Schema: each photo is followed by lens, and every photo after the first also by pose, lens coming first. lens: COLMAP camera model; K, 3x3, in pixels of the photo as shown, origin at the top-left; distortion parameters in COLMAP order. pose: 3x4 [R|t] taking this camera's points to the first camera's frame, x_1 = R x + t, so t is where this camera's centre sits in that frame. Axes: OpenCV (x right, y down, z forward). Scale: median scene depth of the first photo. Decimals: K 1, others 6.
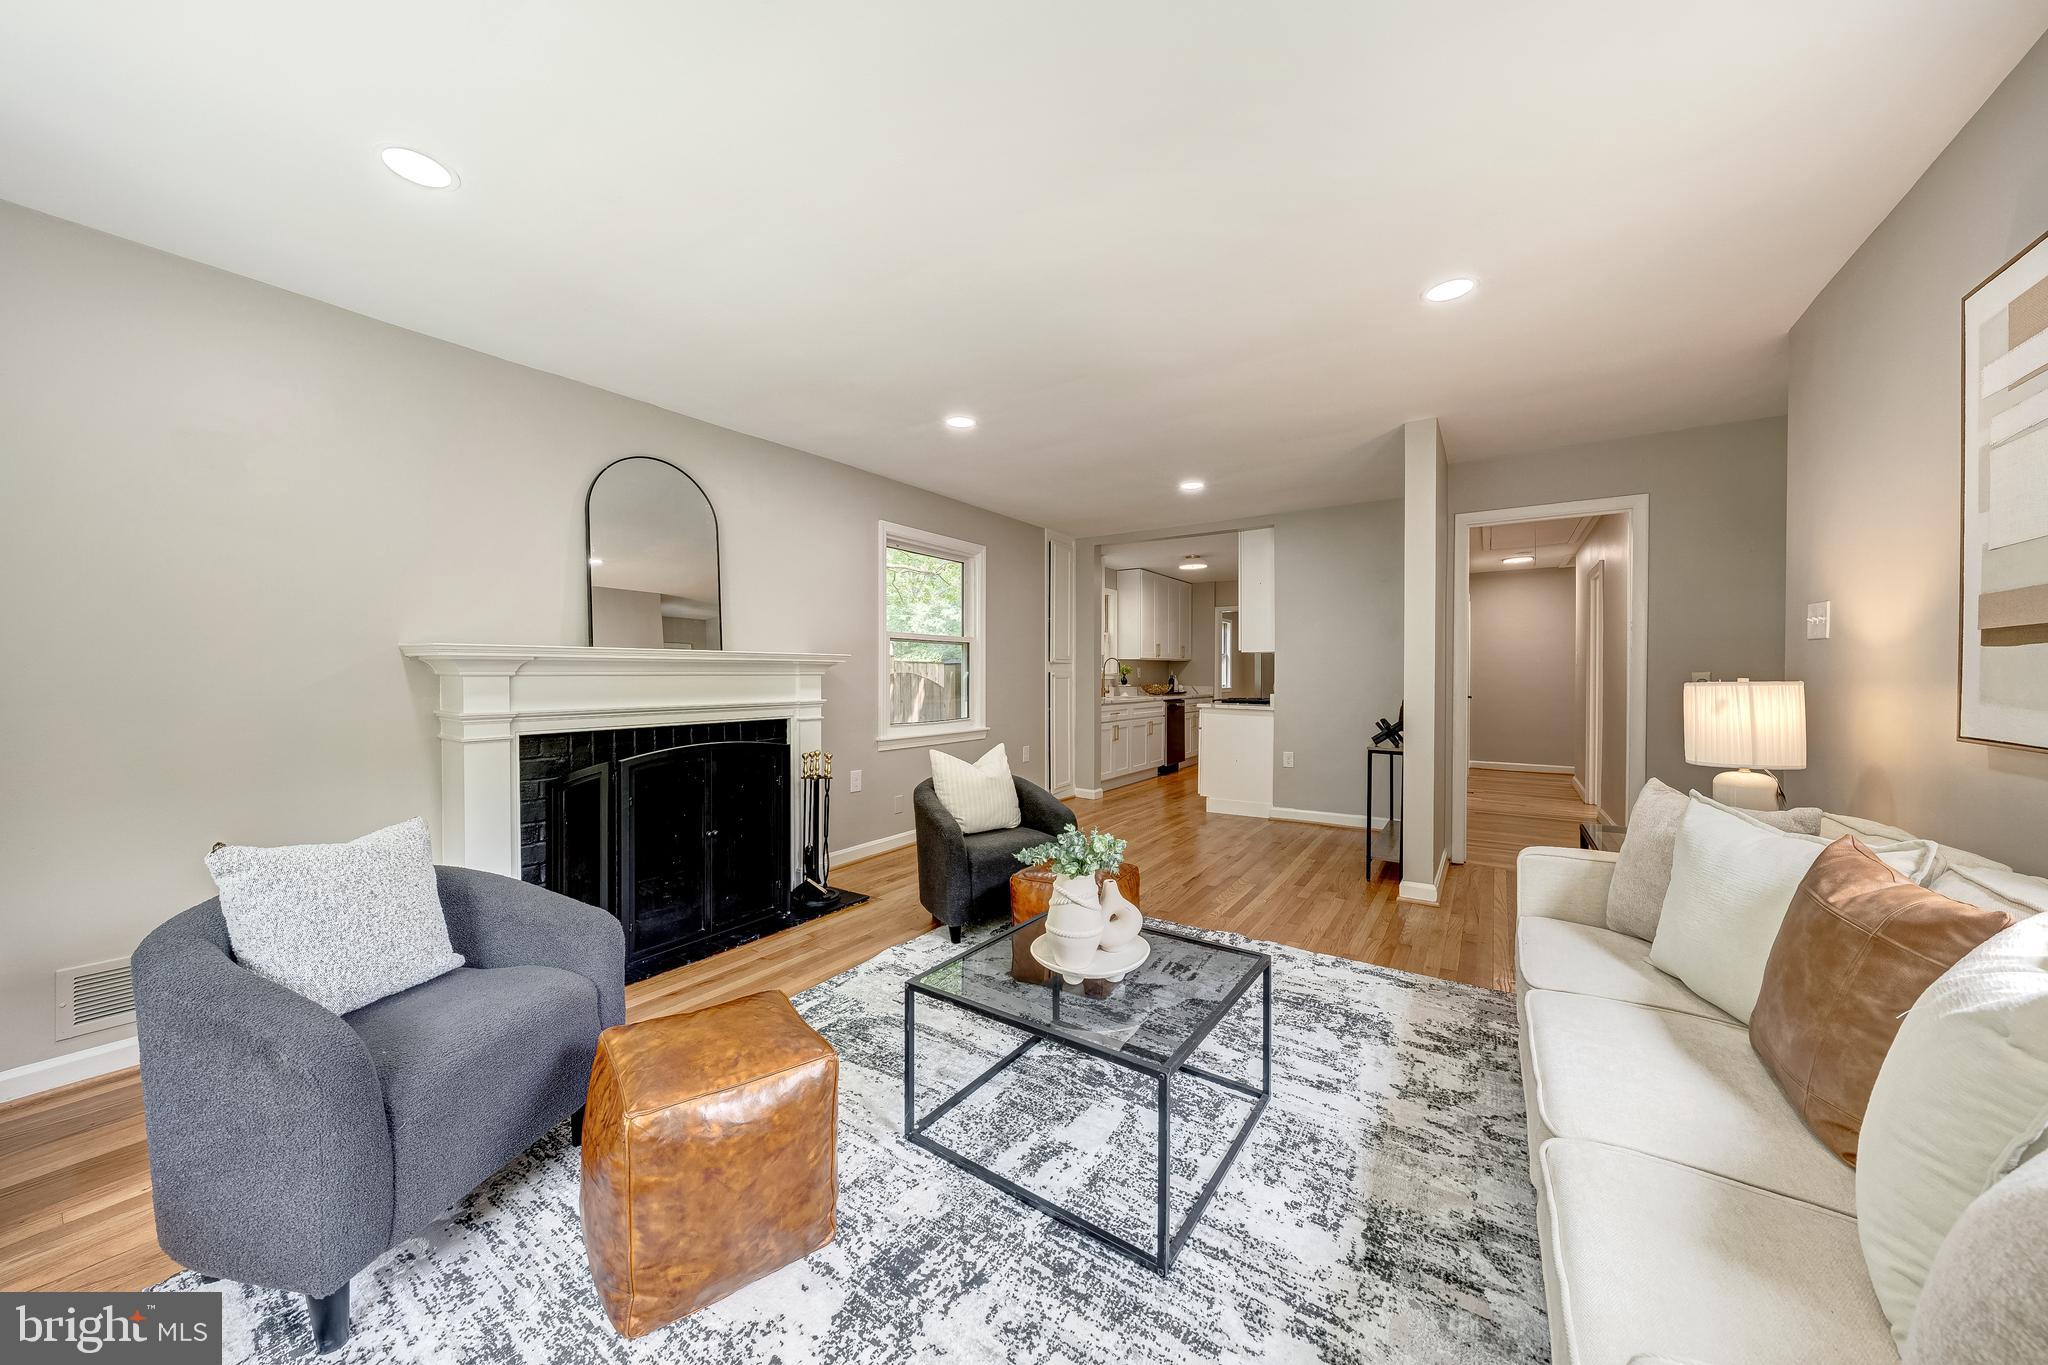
lens RADIAL K [[691.1, 0, 1025.6], [0, 691.1, 683.2], [0, 0, 1]] dist [0.000272, -0.000004]
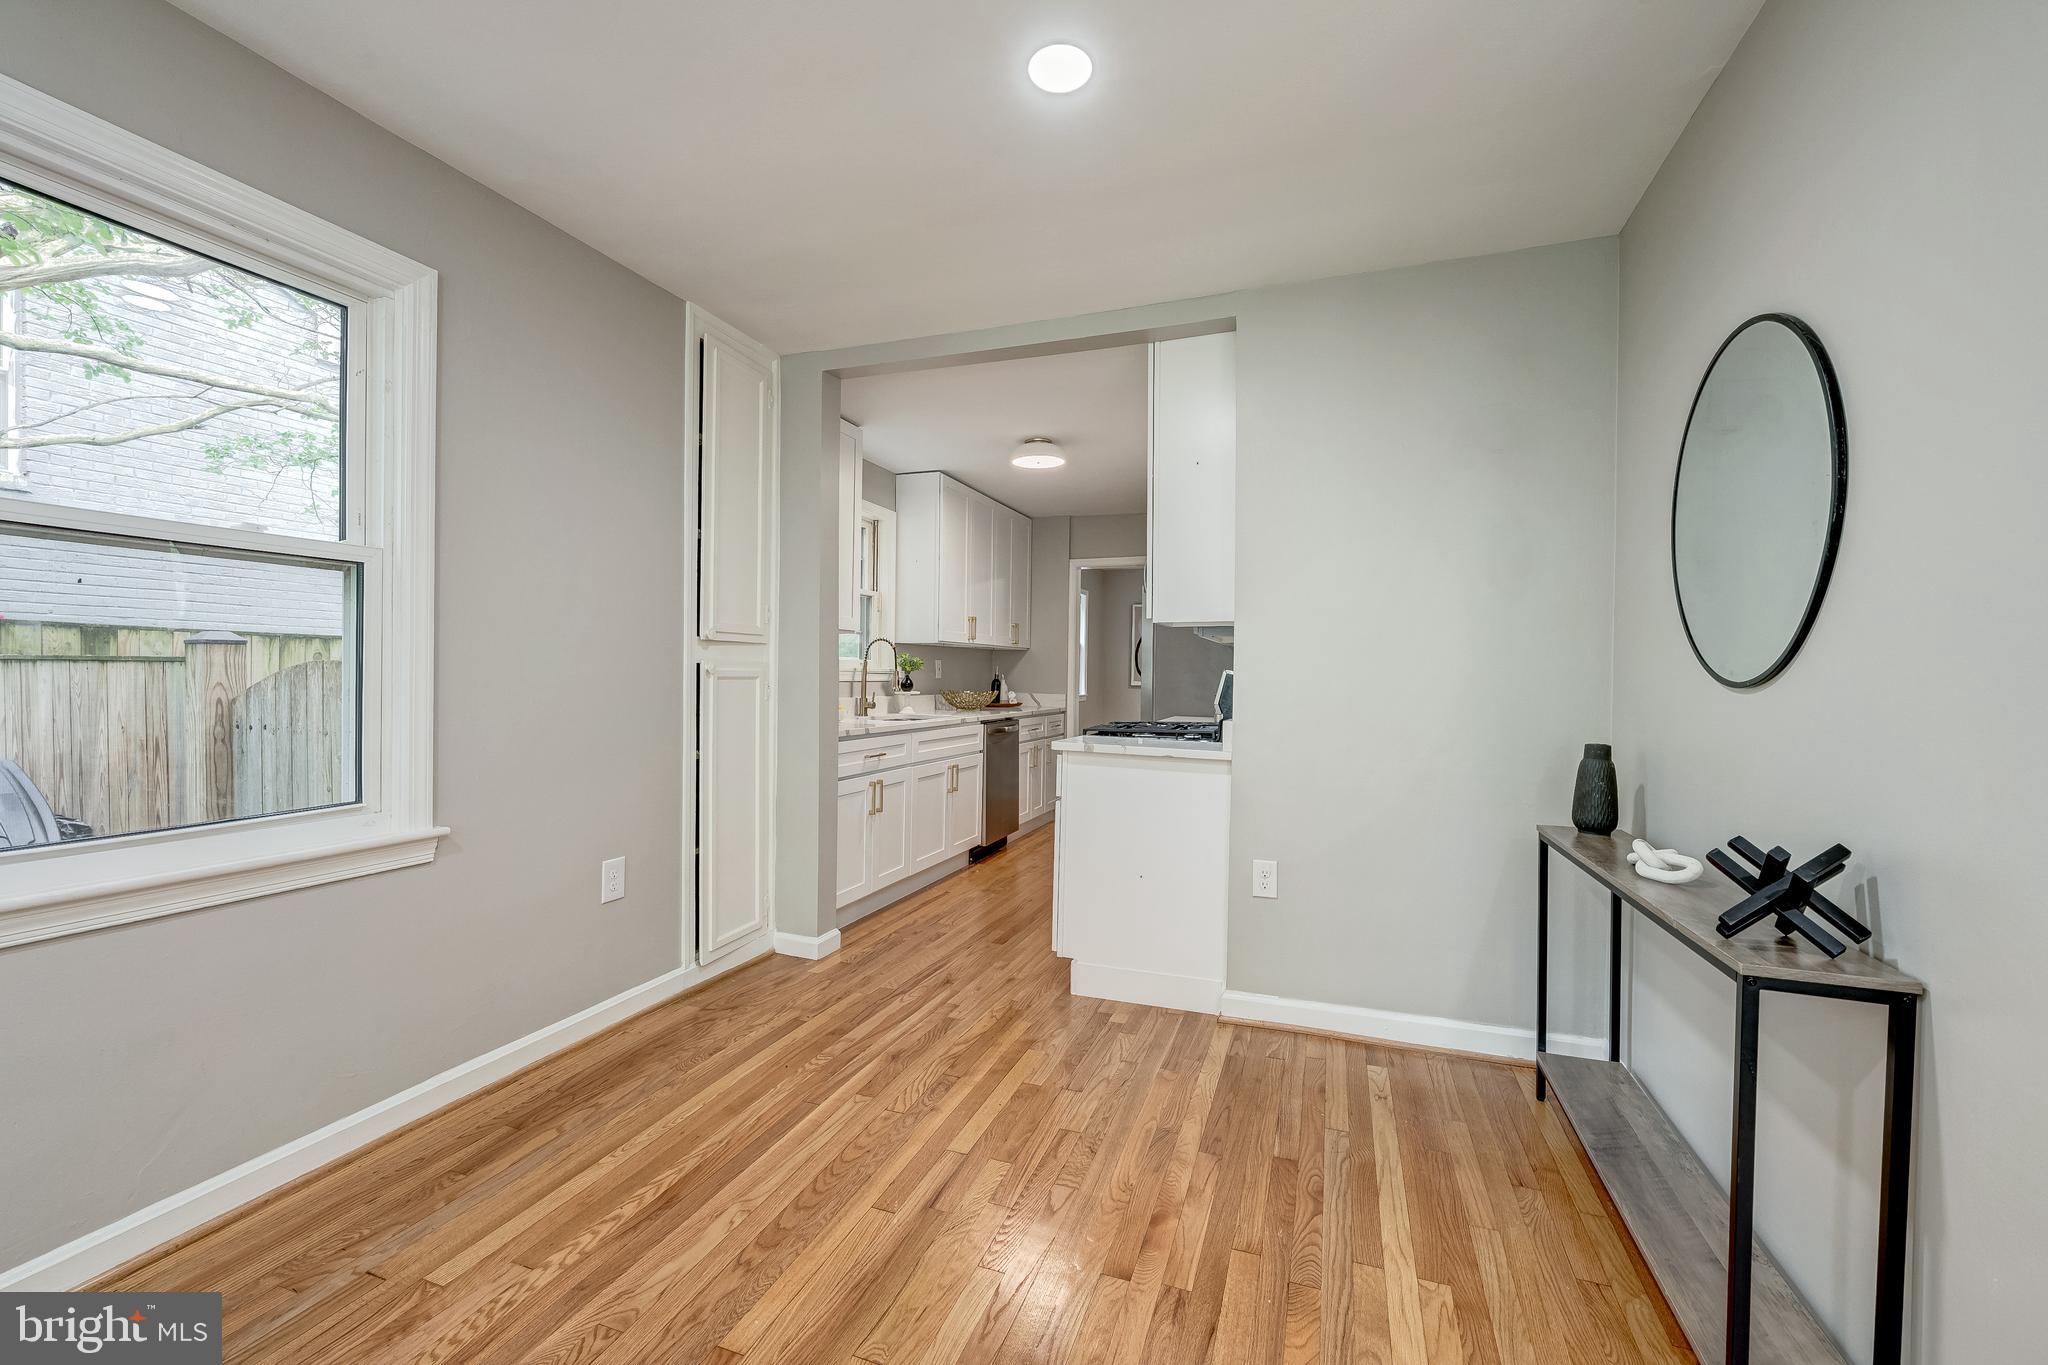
lens RADIAL K [[836.3, 0, 1024.5], [0, 836.3, 681.0], [0, 0, 1]] dist [0.000046, 0.000016]
pose [[0.971454, 0.008850, 0.237065, 0.103131], [-0.008091, 0.999959, -0.004173, -0.004899], [-0.237092, 0.002135, 0.971485, 0.477580]]
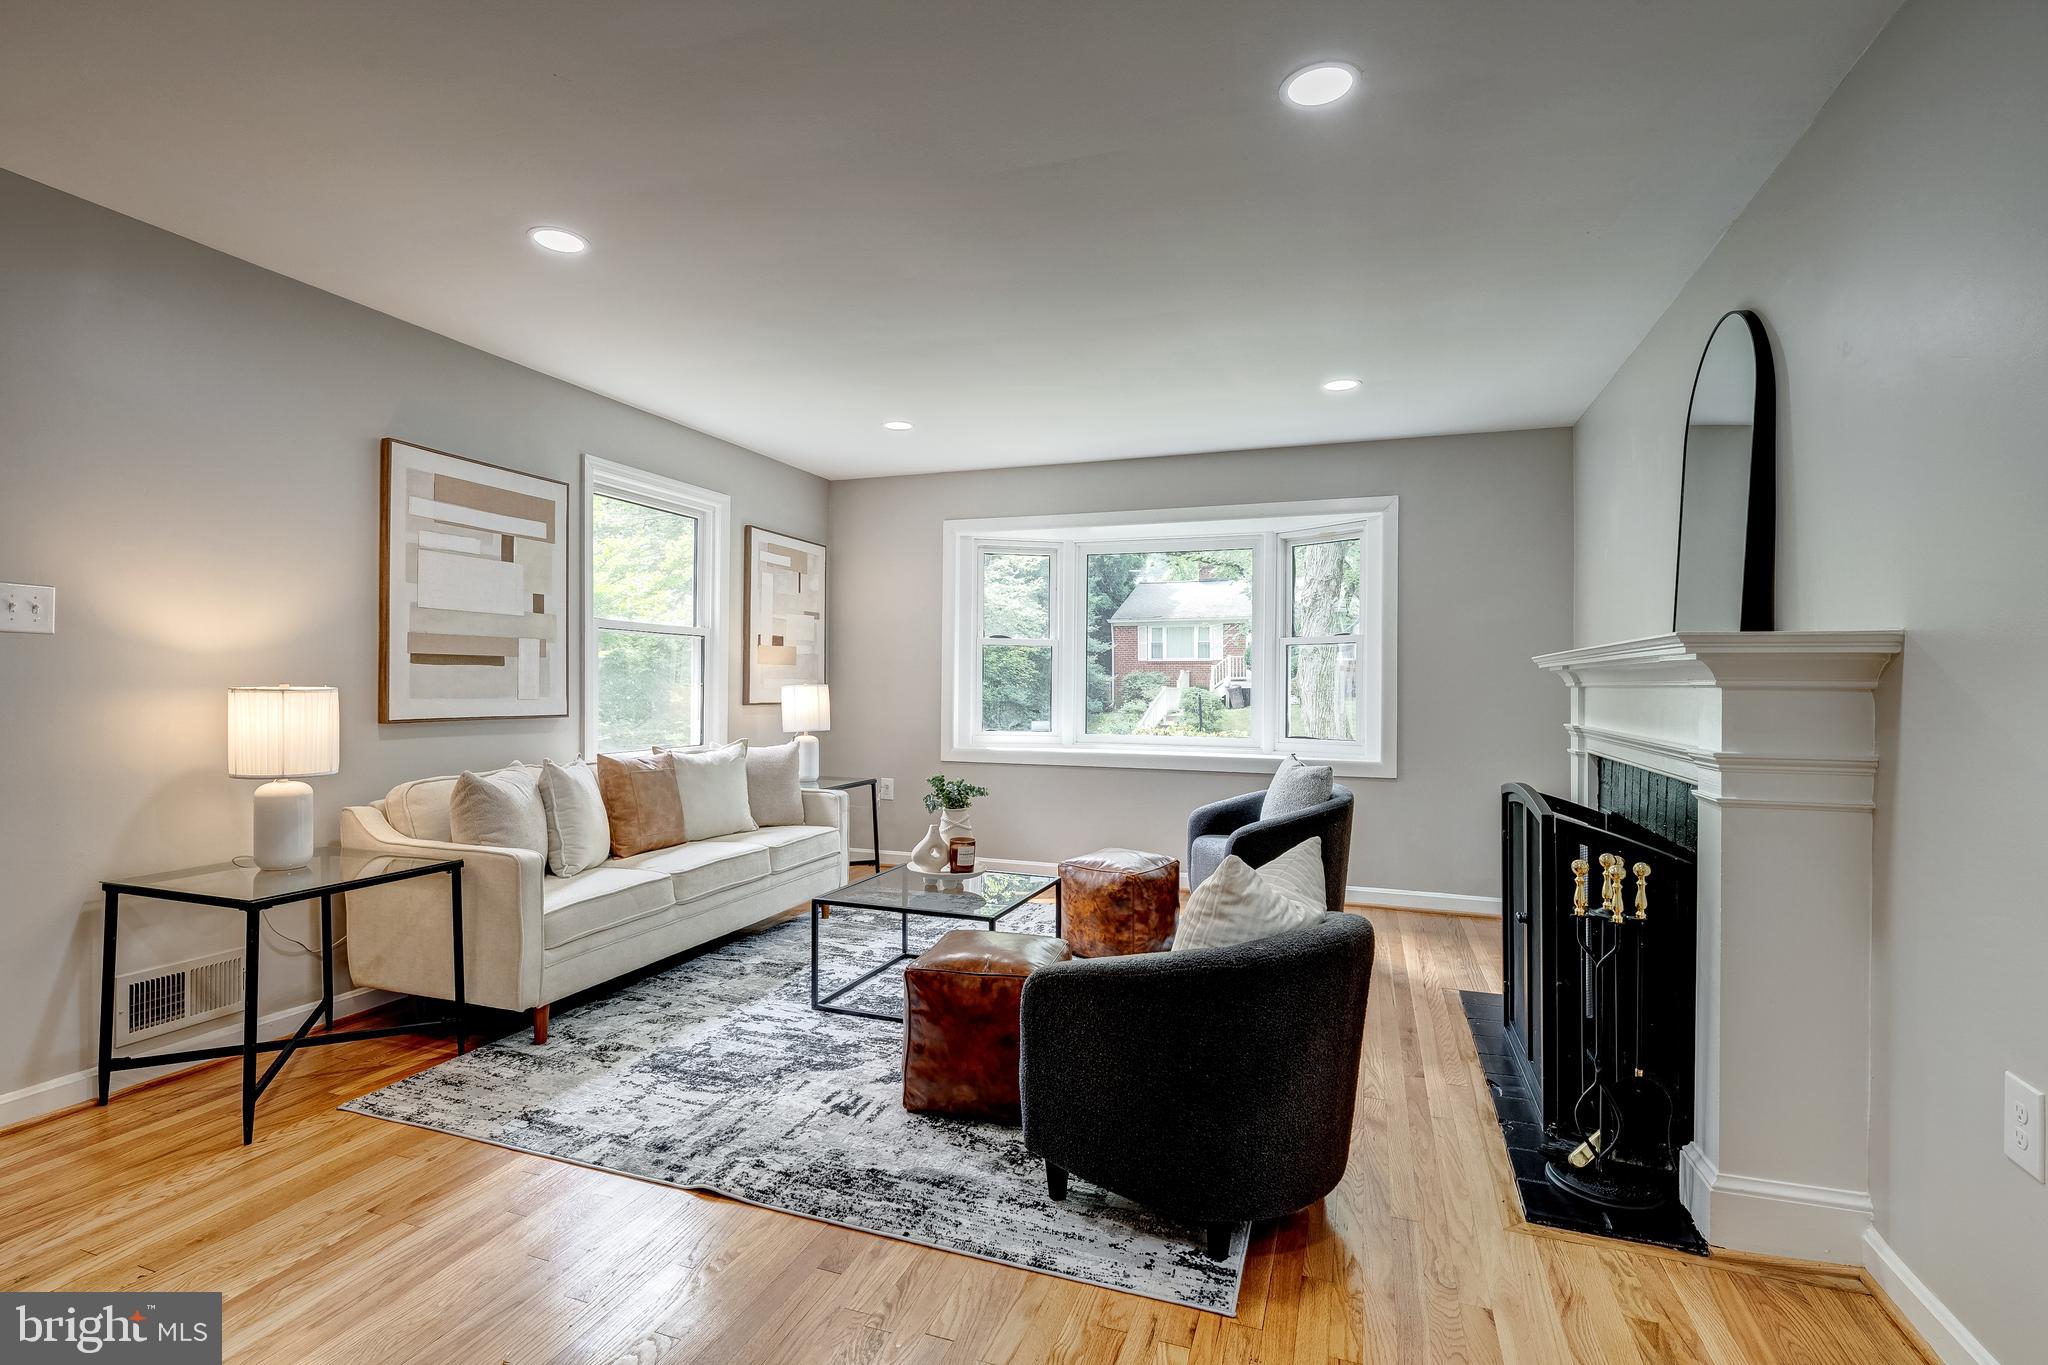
lens RADIAL K [[977.4, 0, 1019.4], [0, 977.4, 686.0], [0, 0, 1]] dist [-0.000778, 0.000159]
pose [[-0.970213, -0.002103, -0.242243, 0.232381], [-0.006315, 0.999842, 0.016614, -0.020564], [0.242170, 0.017648, -0.970073, 1.579535]]
